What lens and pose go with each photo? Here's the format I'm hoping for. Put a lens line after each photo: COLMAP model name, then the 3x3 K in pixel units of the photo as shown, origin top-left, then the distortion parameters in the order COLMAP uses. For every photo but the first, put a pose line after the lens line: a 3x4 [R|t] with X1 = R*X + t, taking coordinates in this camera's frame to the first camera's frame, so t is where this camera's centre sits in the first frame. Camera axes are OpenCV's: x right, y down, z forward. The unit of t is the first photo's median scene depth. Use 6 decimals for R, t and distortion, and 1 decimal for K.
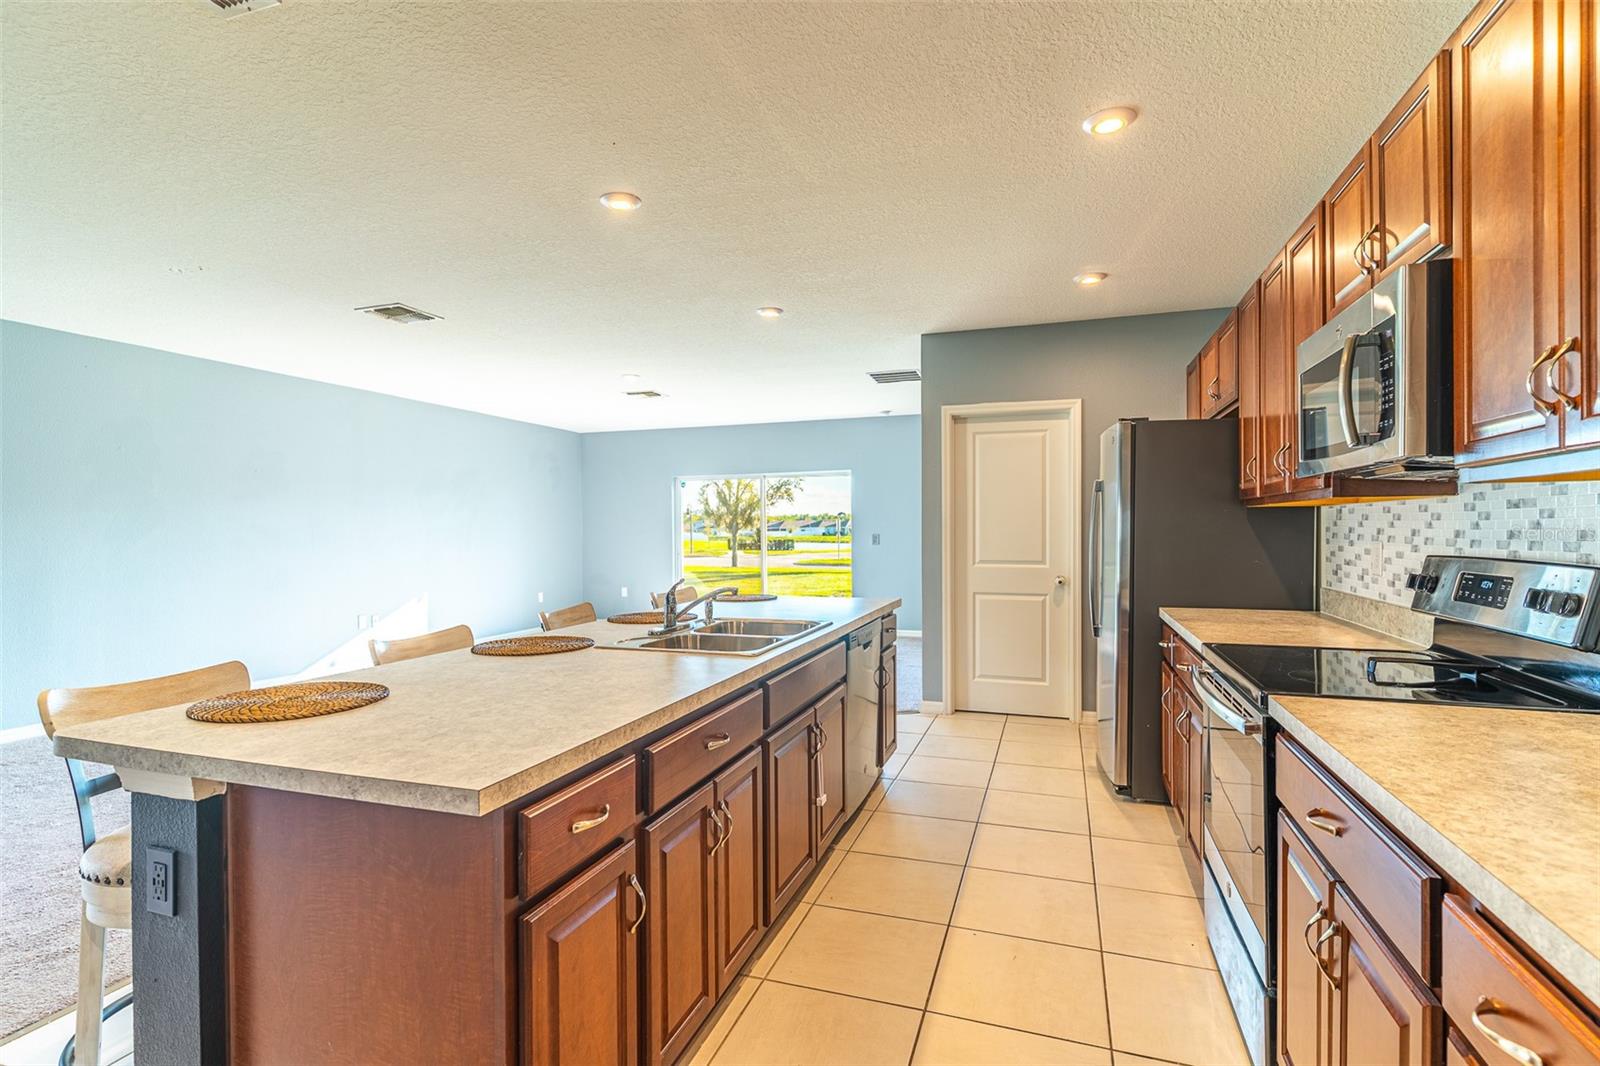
lens RADIAL K [[759.9, 0, 800.0], [0, 759.9, 533.0], [0, 0, 1]] dist [-0.001000, -0.000285]
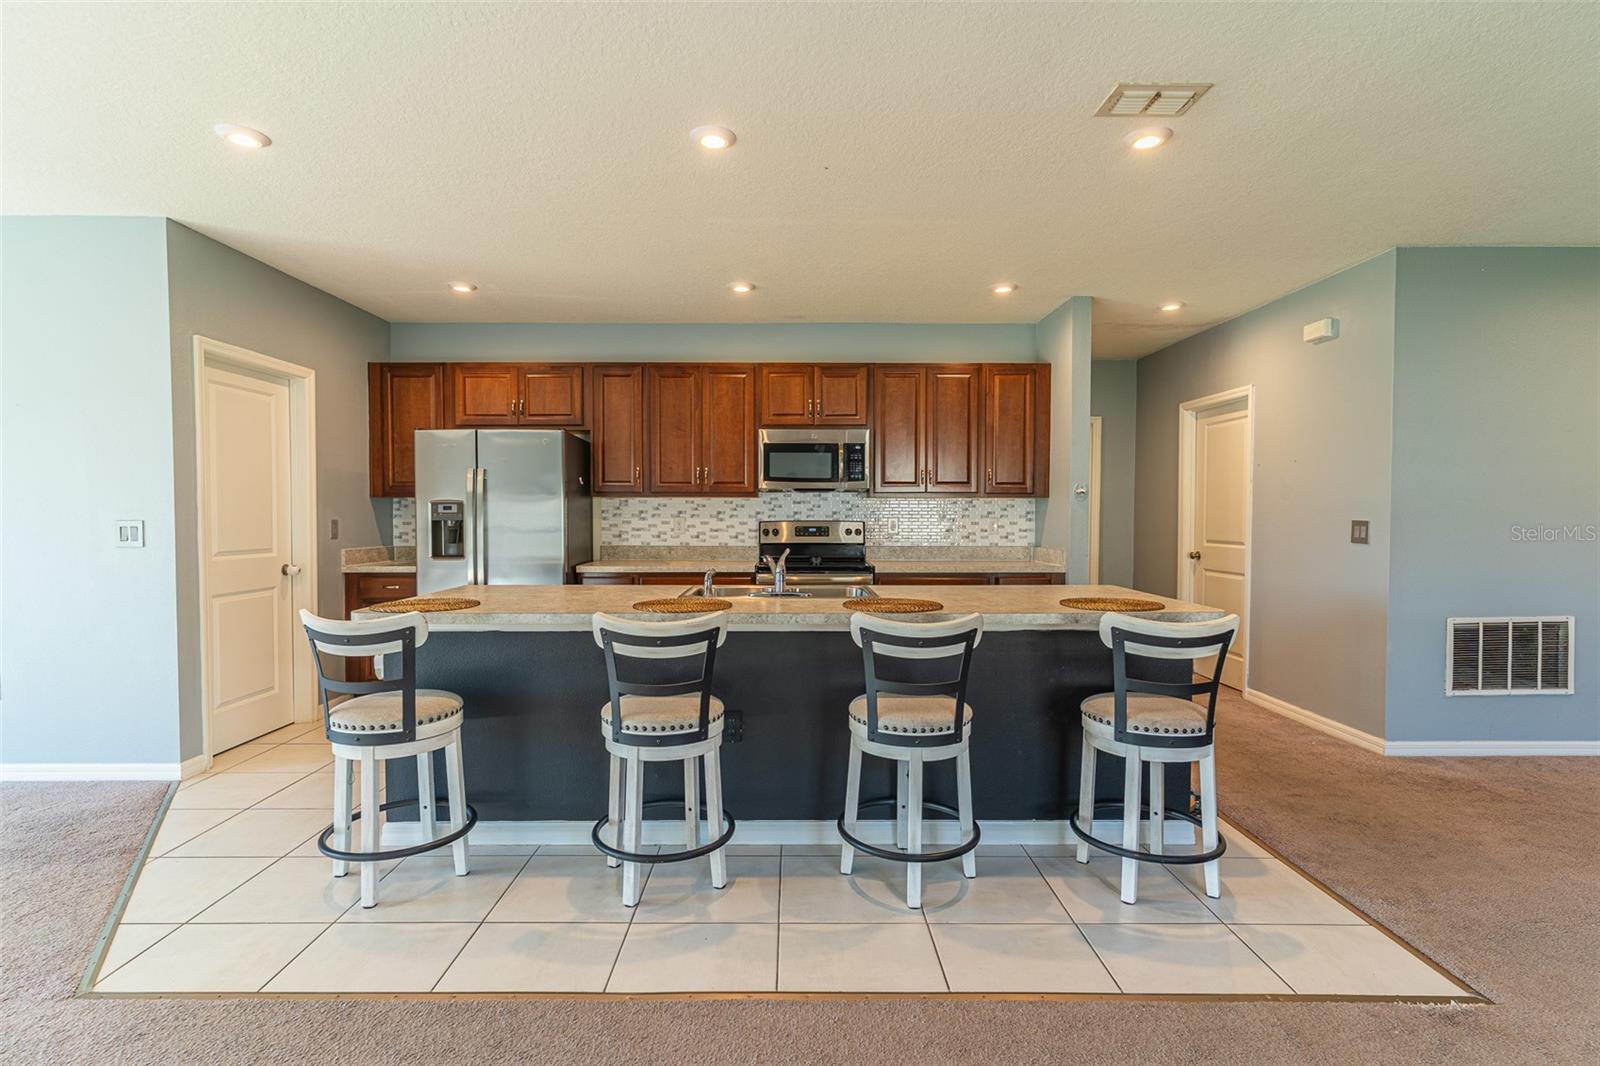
lens RADIAL K [[759.9, 0, 800.0], [0, 759.9, 533.0], [0, 0, 1]] dist [-0.001000, -0.000285]
pose [[-0.336474, -0.015501, 0.941565, -0.677589], [0.014558, 0.999659, 0.021660, 0.009609], [-0.941580, 0.020995, -0.336134, 0.727199]]
